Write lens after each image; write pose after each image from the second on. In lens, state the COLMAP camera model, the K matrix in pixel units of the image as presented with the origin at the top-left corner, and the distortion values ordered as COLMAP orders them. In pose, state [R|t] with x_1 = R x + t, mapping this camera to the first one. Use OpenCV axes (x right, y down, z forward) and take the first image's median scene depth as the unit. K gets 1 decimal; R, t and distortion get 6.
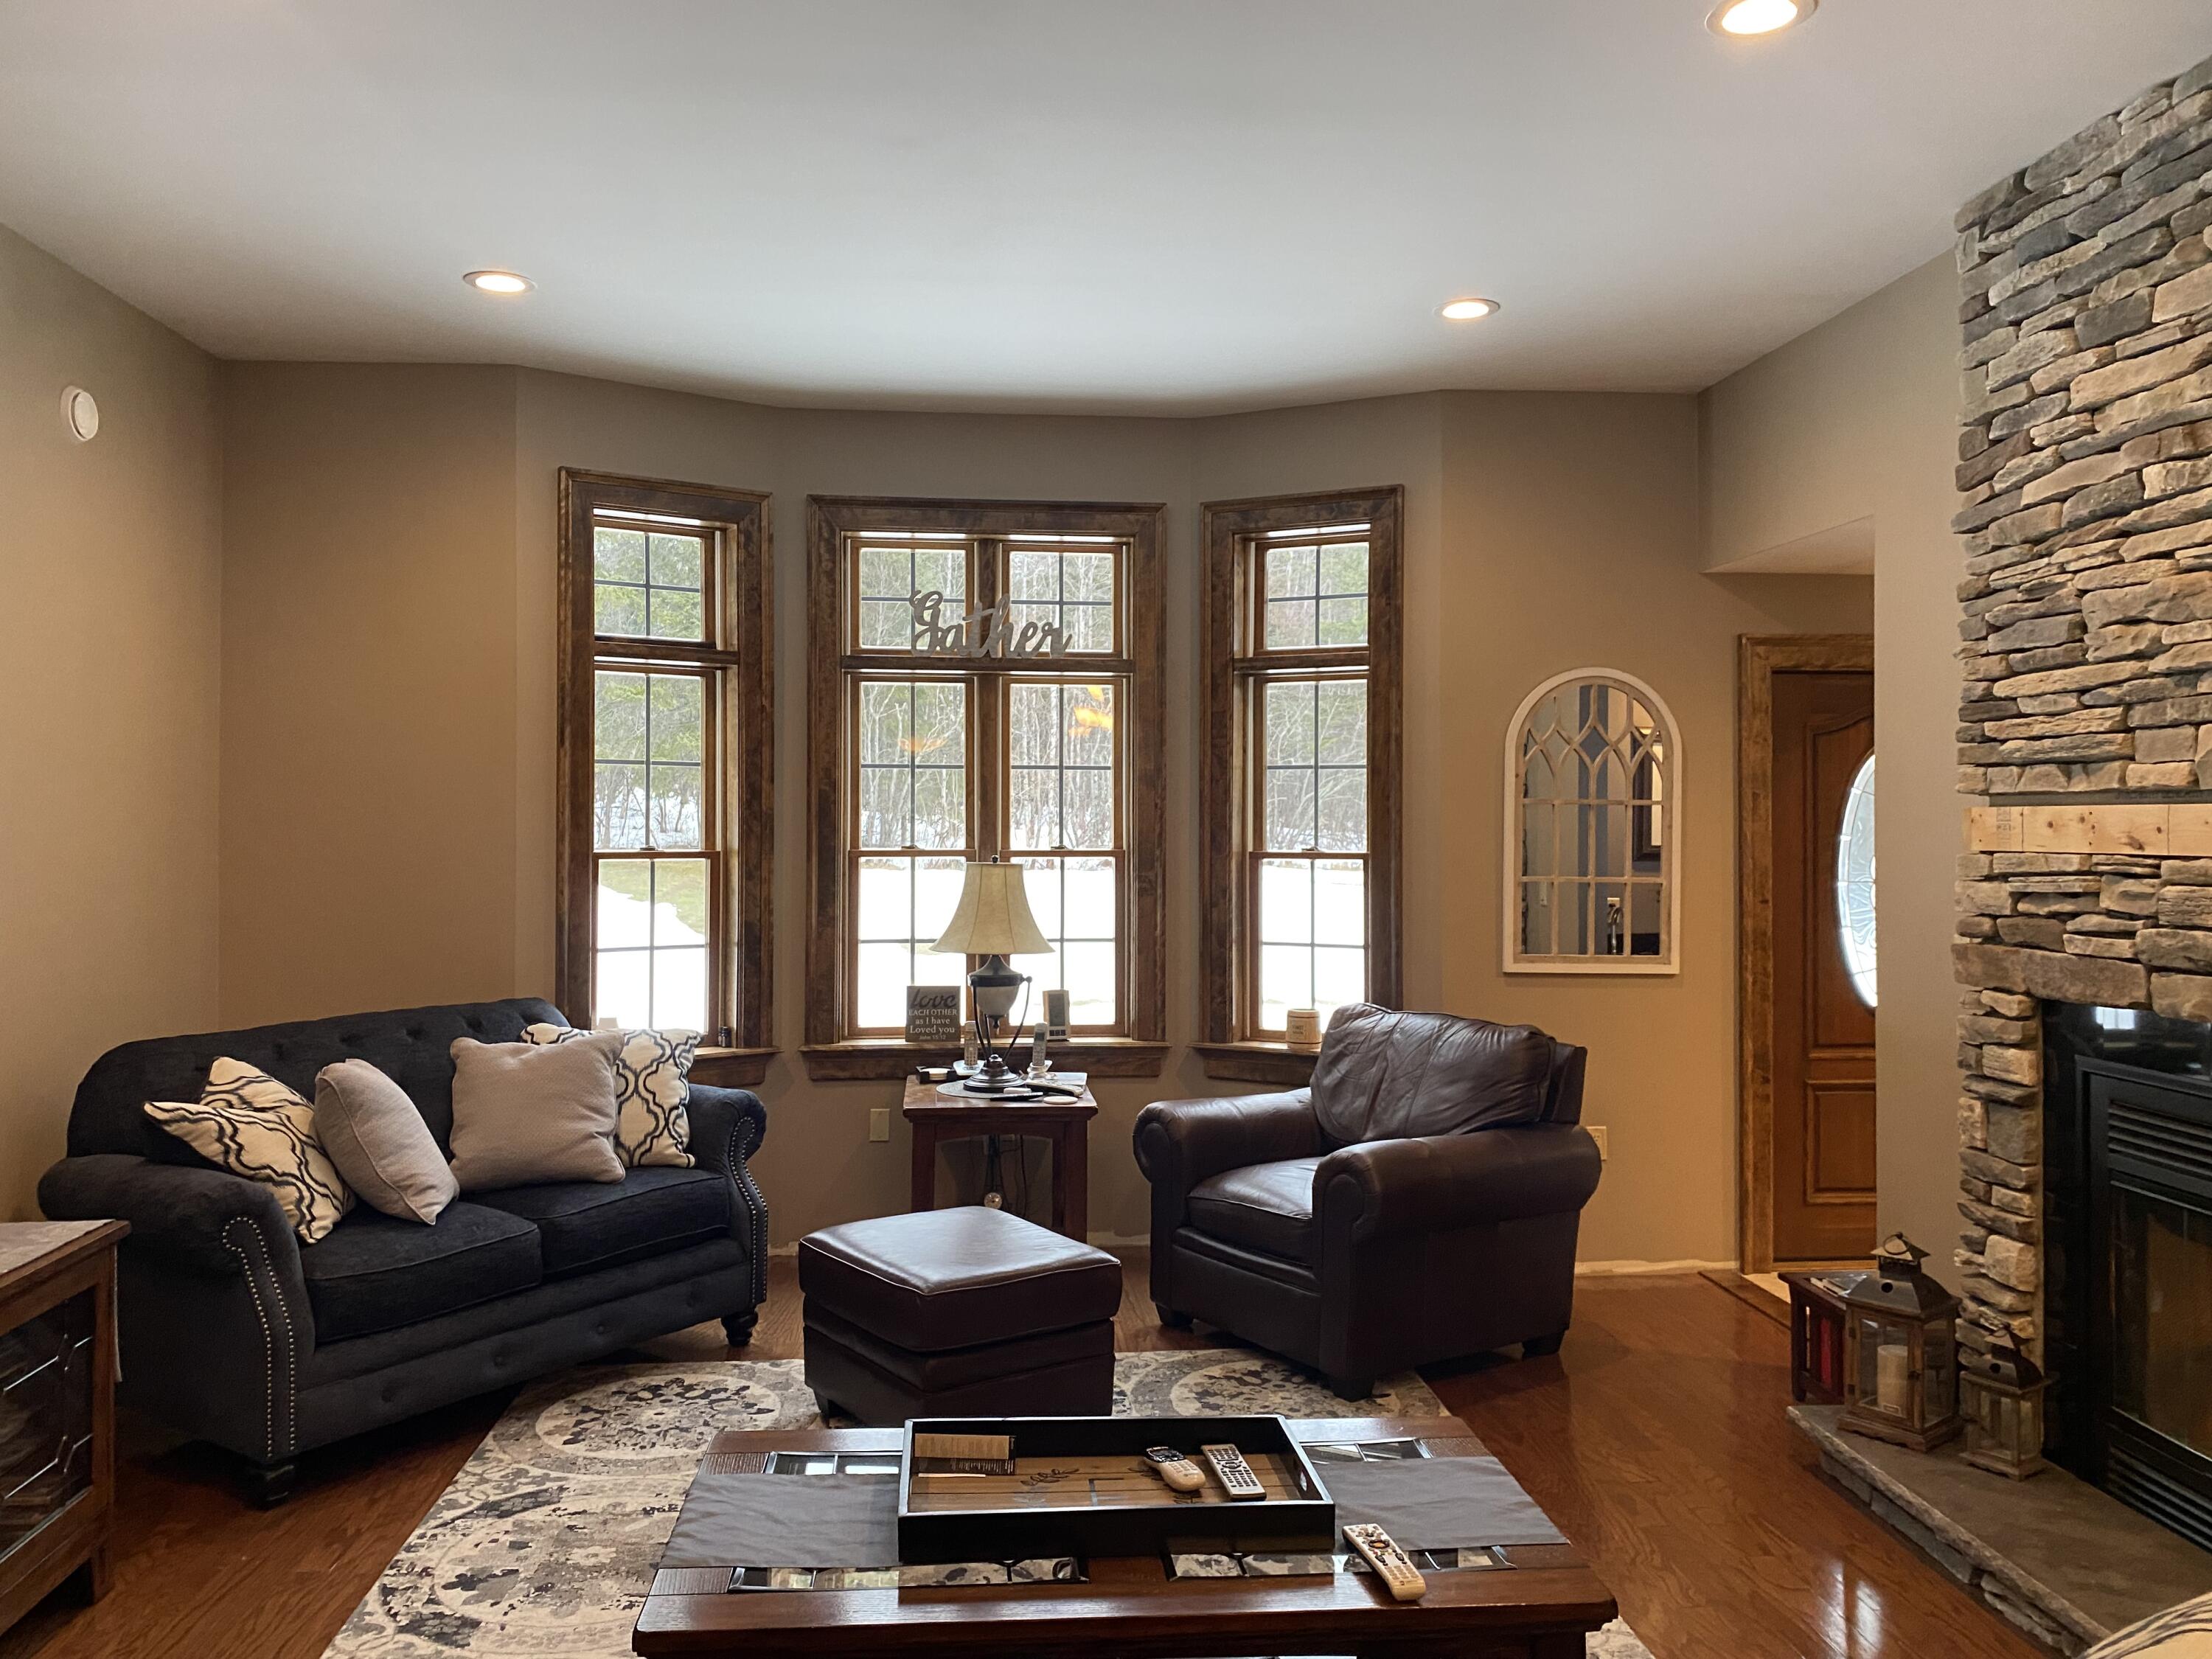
lens RADIAL K [[1686.3, 0, 1102.0], [0, 1686.3, 811.8], [0, 0, 1]] dist [0.030215, -0.023036]
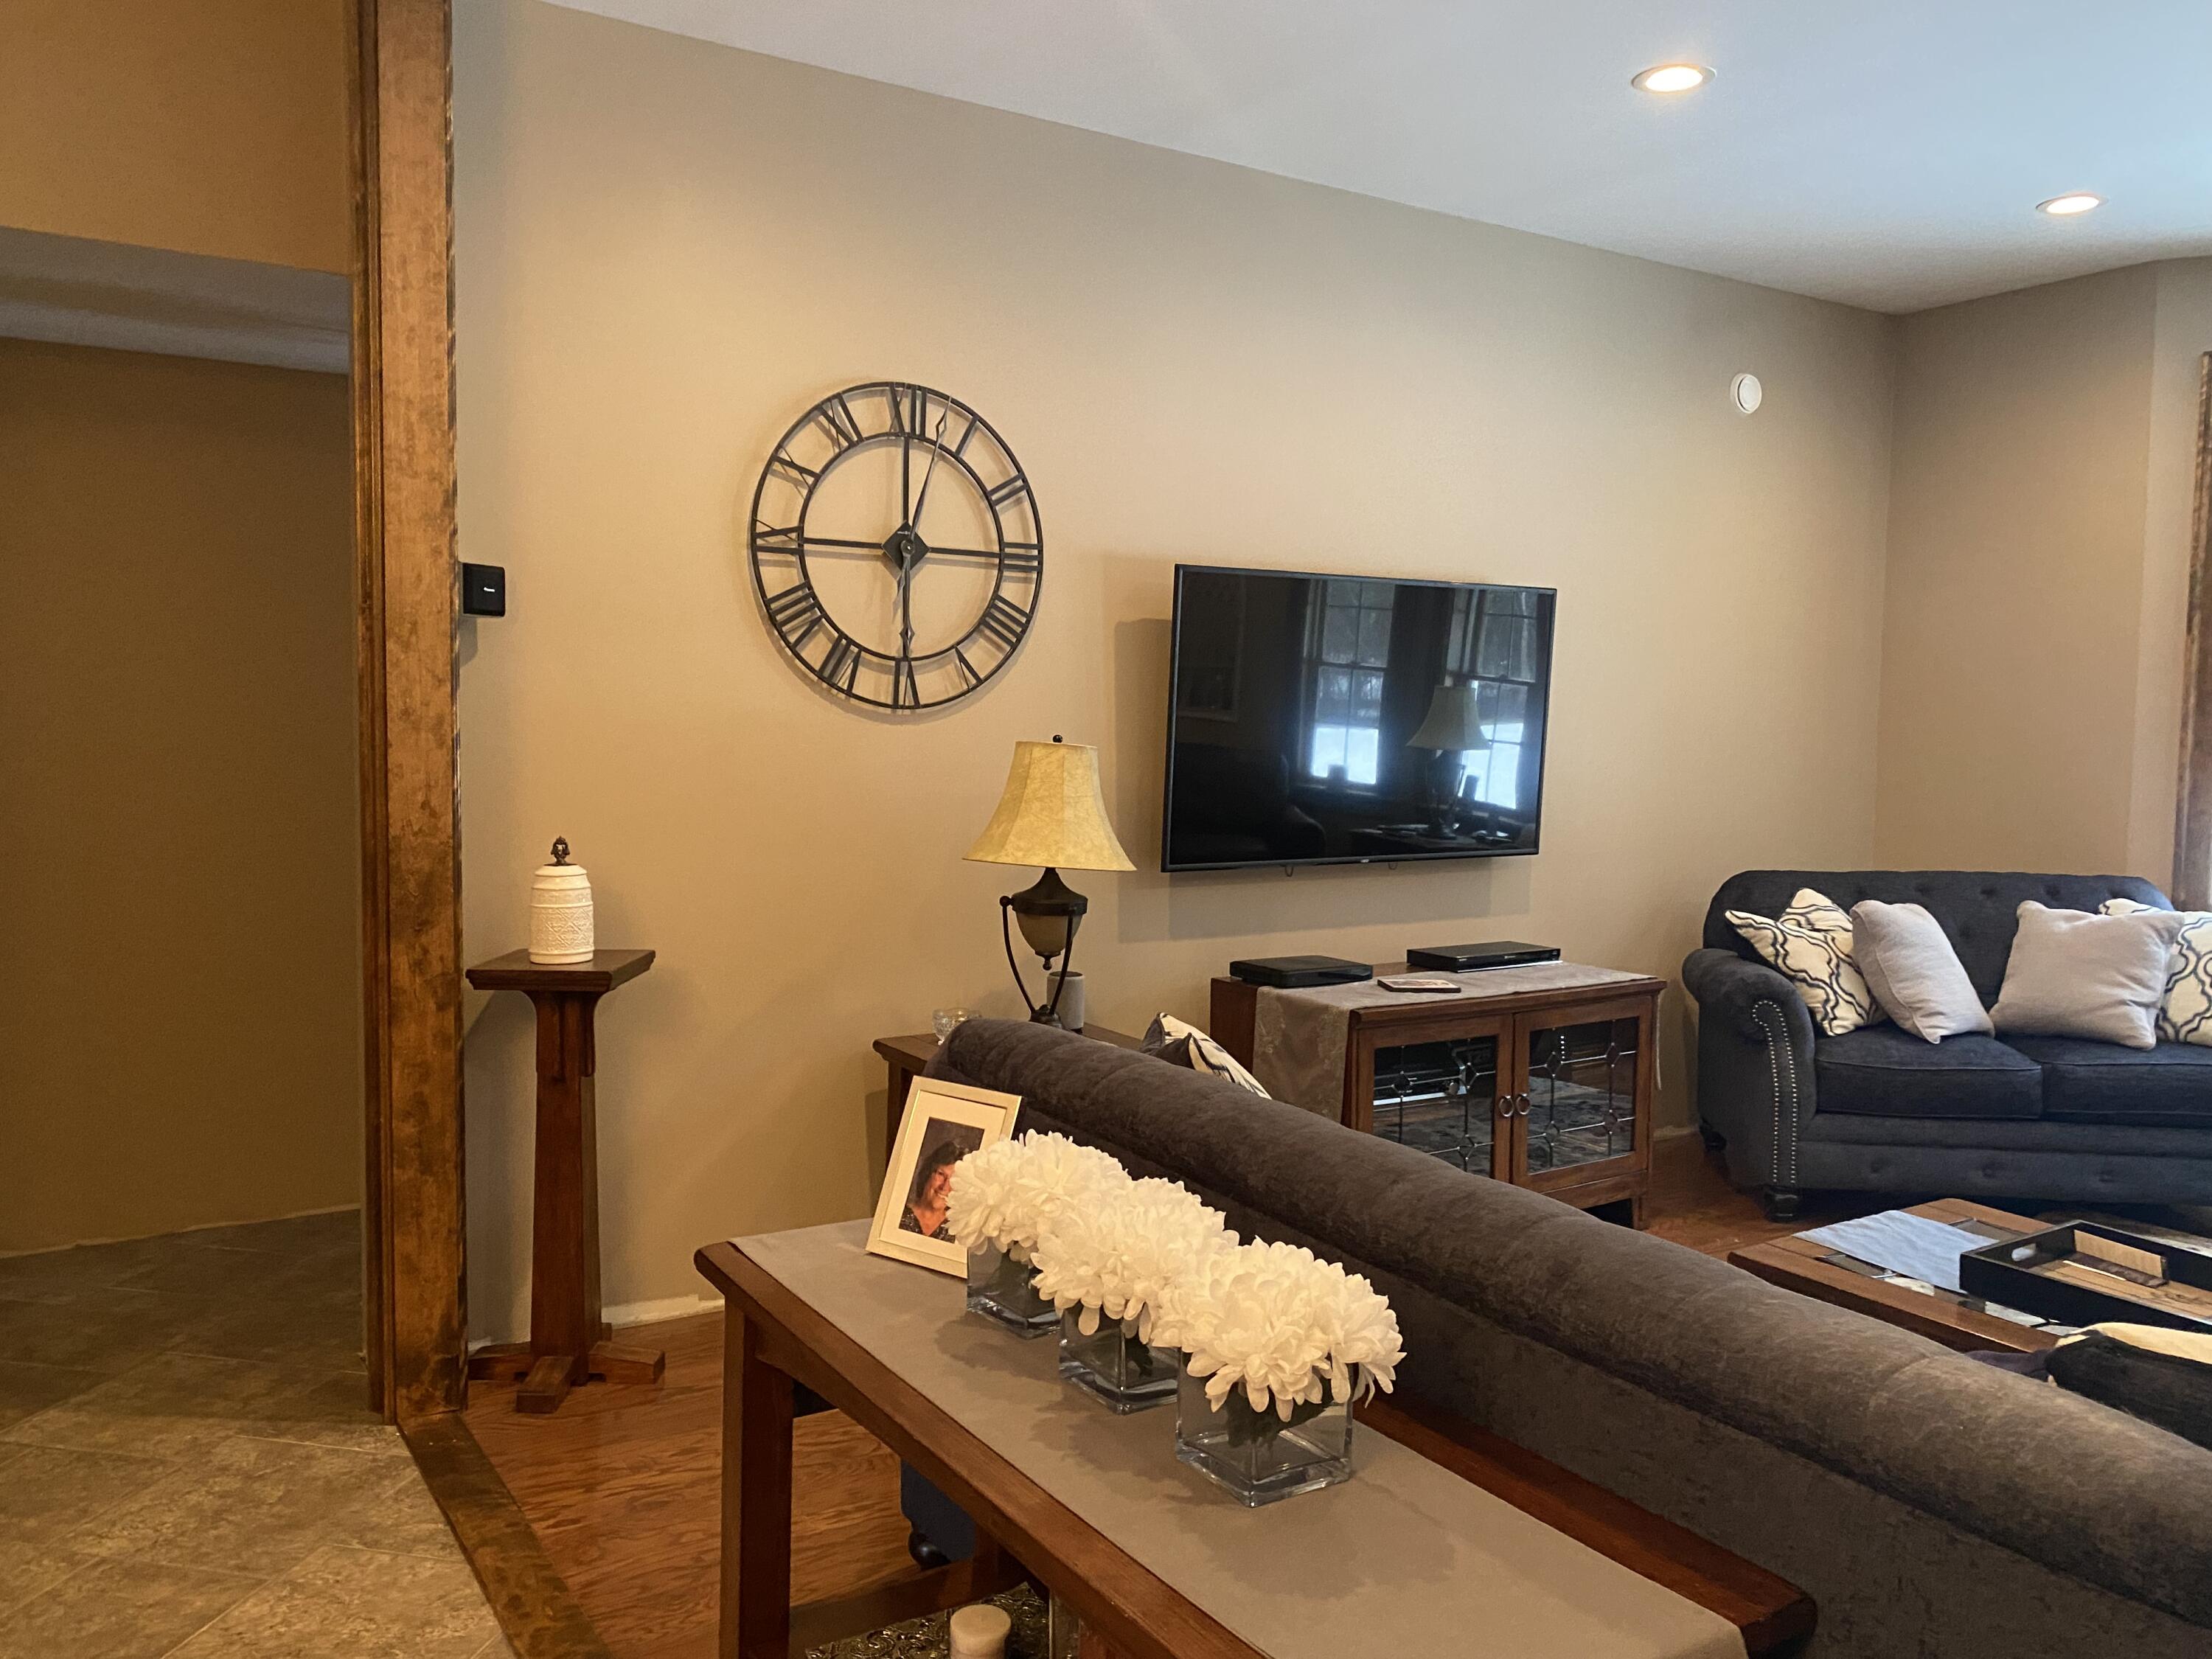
lens RADIAL K [[1678.3, 0, 1103.2], [0, 1678.3, 819.1], [0, 0, 1]] dist [0.040278, -0.043785]
pose [[0.468275, 0.058554, -0.881641, 0.366986], [-0.007201, 0.998022, 0.062459, 0.017358], [0.883554, -0.022899, 0.467770, -0.063287]]
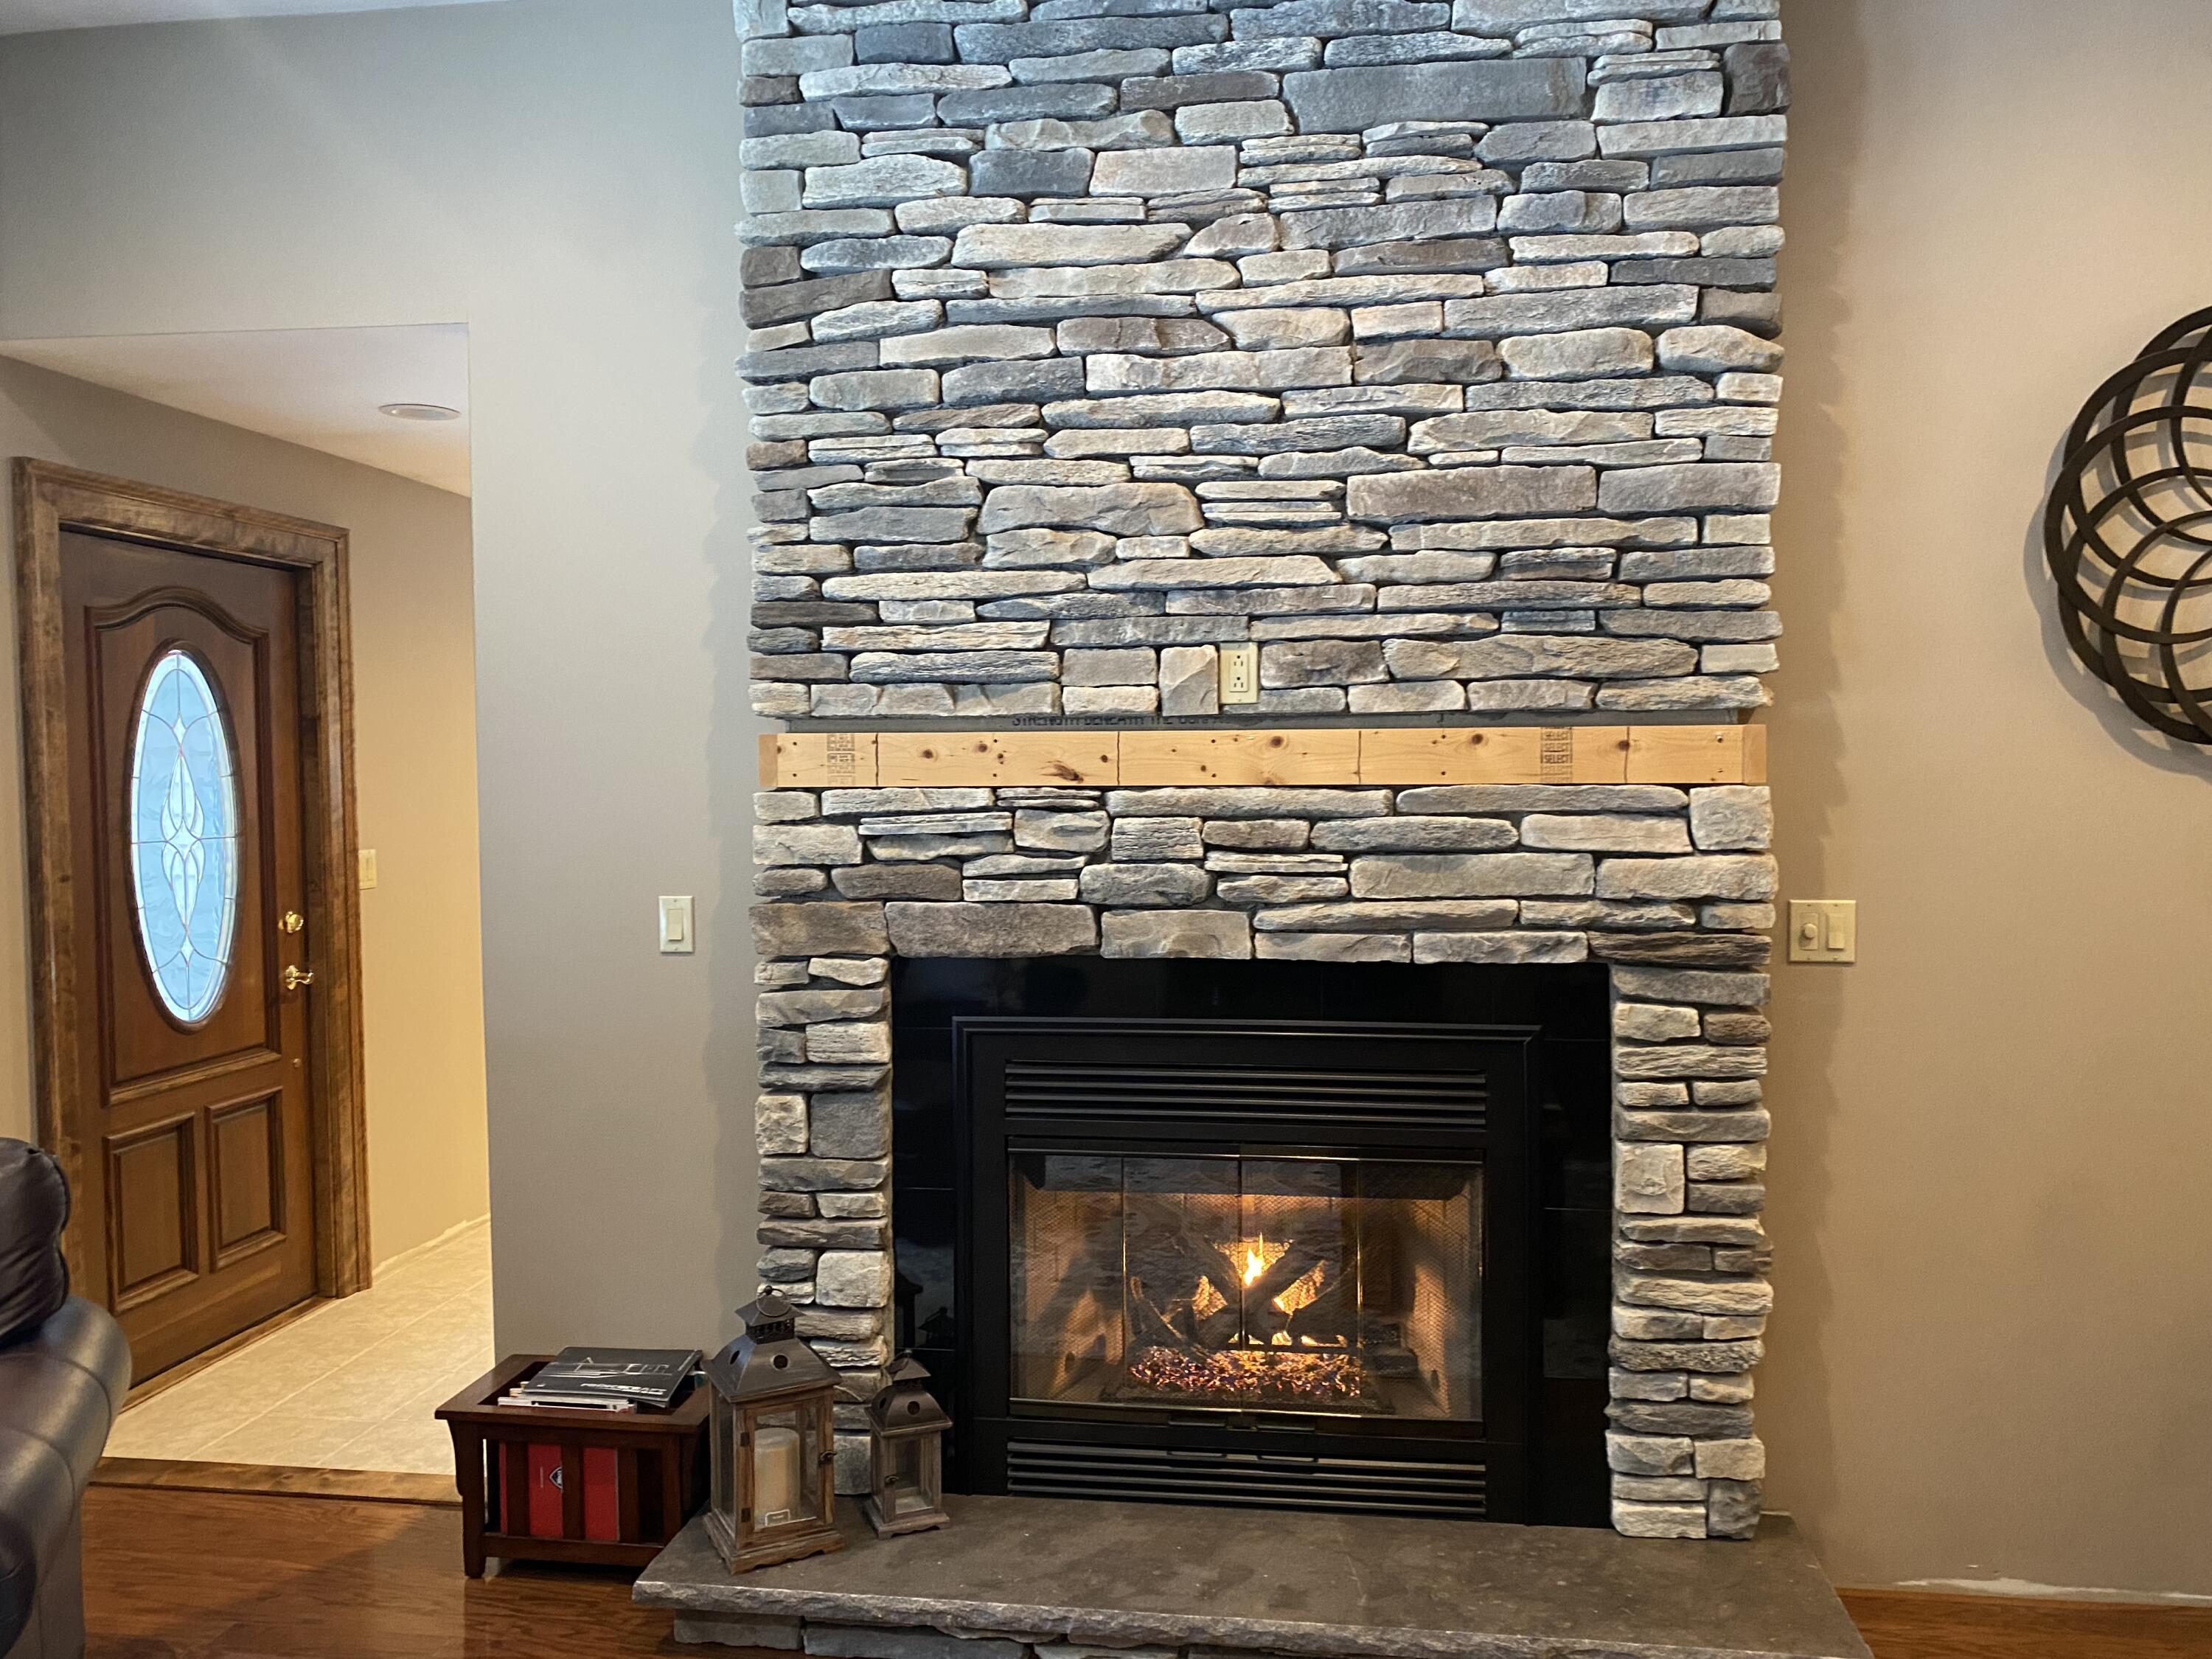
lens RADIAL K [[1686.3, 0, 1100.7], [0, 1686.3, 843.4], [0, 0, 1]] dist [0.030215, -0.023036]
pose [[0.221801, -0.052833, 0.973660, -0.221231], [0.000594, 0.998538, 0.054047, 0.006111], [-0.975092, -0.011409, 0.221508, 0.653307]]
